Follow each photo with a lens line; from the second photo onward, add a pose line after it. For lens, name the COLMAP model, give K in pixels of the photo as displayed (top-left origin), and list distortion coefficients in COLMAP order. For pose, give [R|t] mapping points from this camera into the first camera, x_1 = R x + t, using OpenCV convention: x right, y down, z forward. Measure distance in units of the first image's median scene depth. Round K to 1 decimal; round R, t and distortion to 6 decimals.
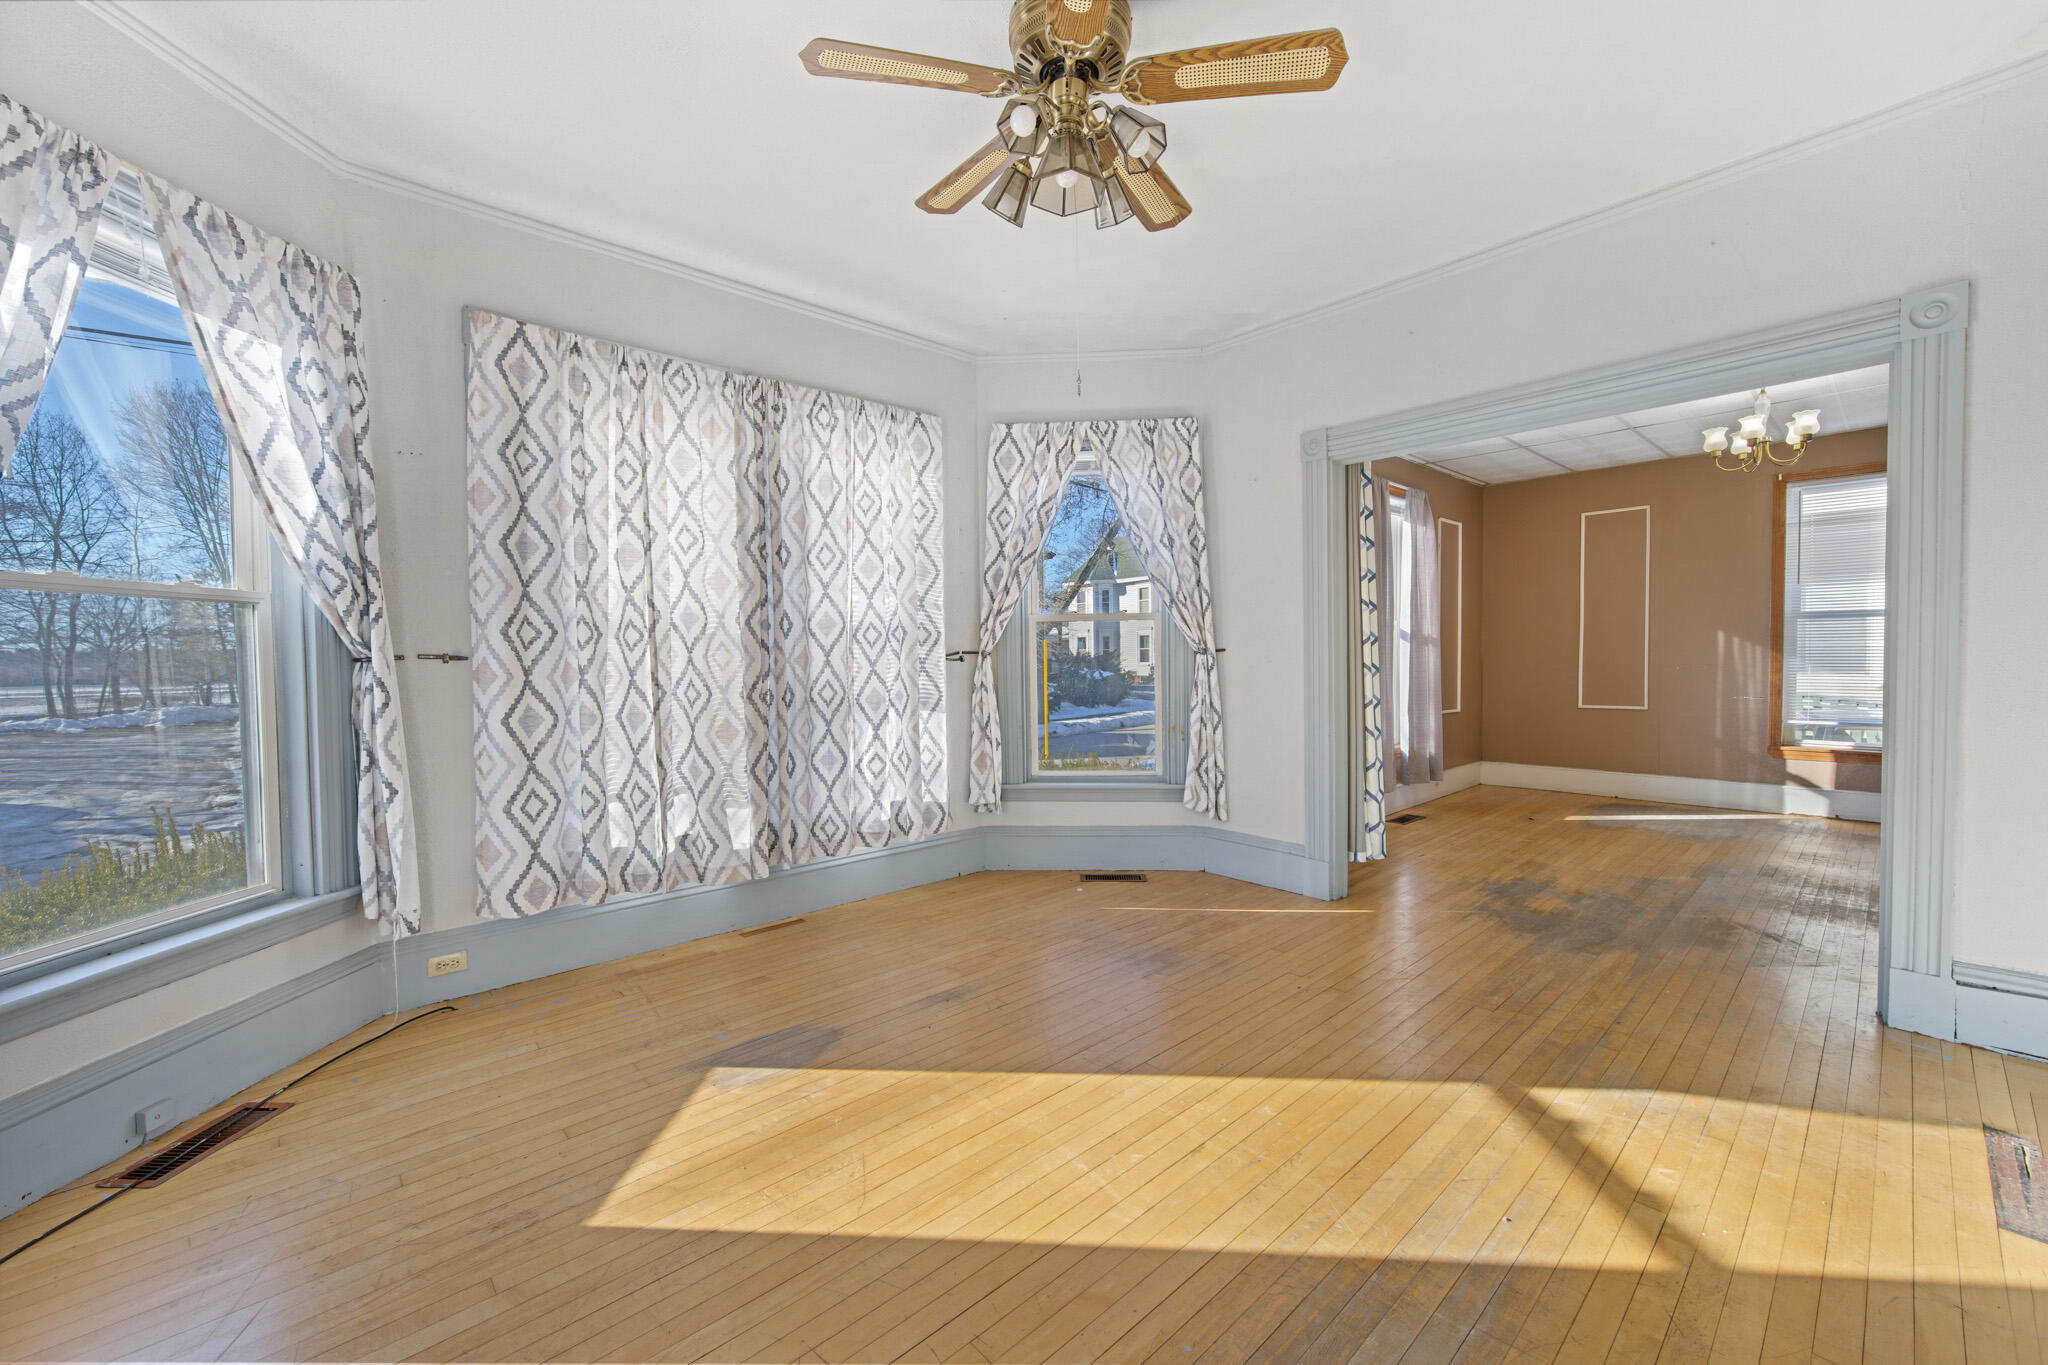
lens RADIAL K [[807.0, 0, 1024.0], [0, 807.0, 682.5], [0, 0, 1]] dist [-0.000557, -0.000104]
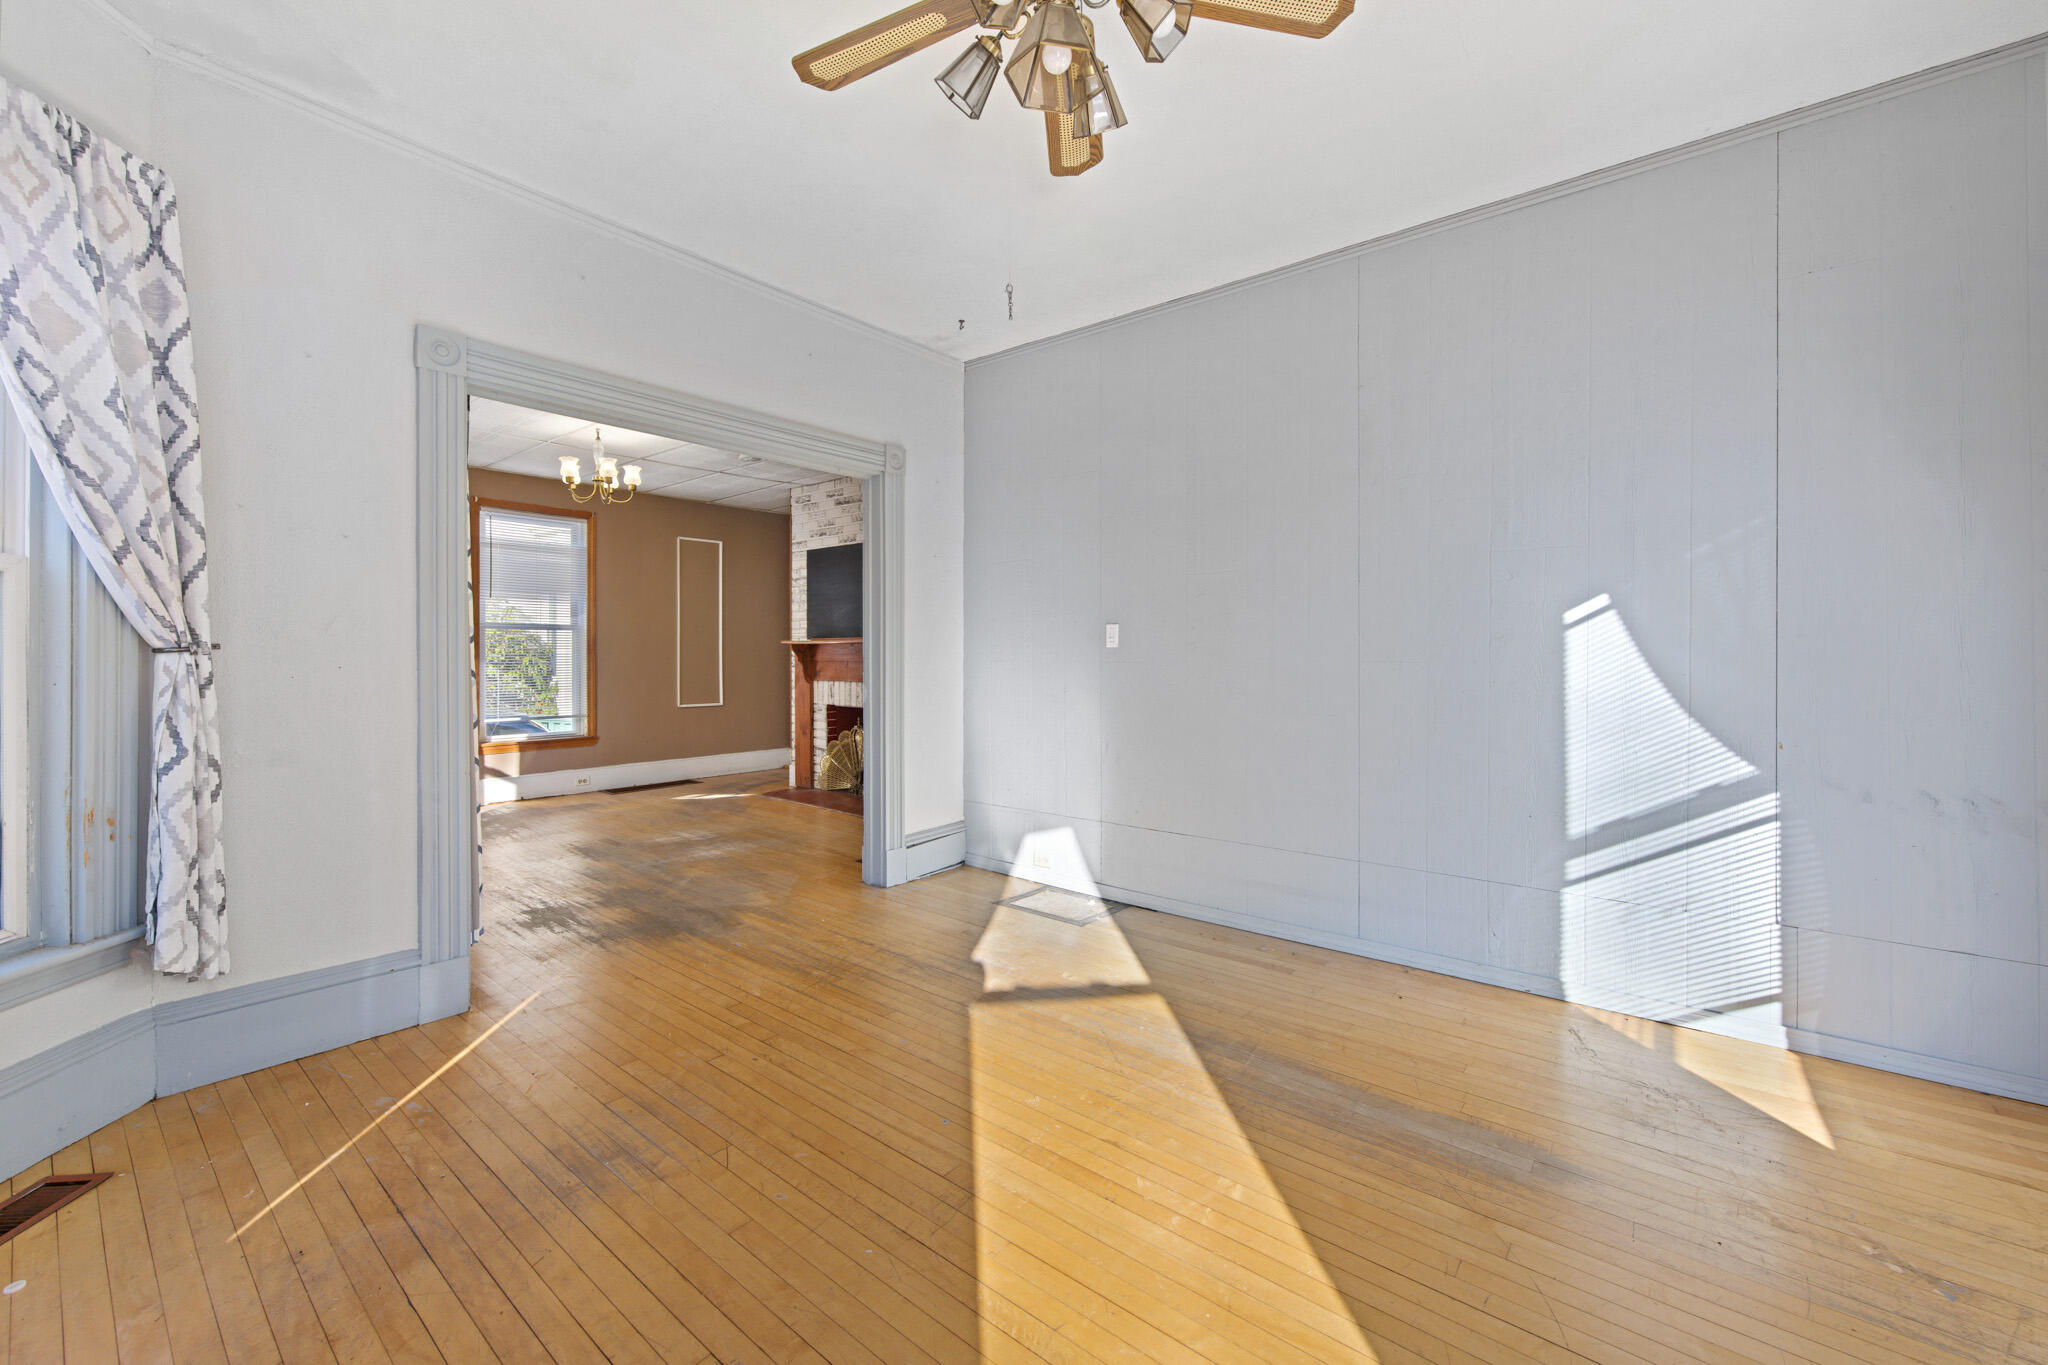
lens RADIAL K [[828.1, 0, 1017.3], [0, 828.1, 644.2], [0, 0, 1]] dist [-0.000897, -0.000045]
pose [[-0.158649, 0.025640, 0.987002, -0.587050], [0.032829, 0.999247, -0.020682, -0.018192], [-0.986789, 0.029121, -0.159371, 0.931645]]
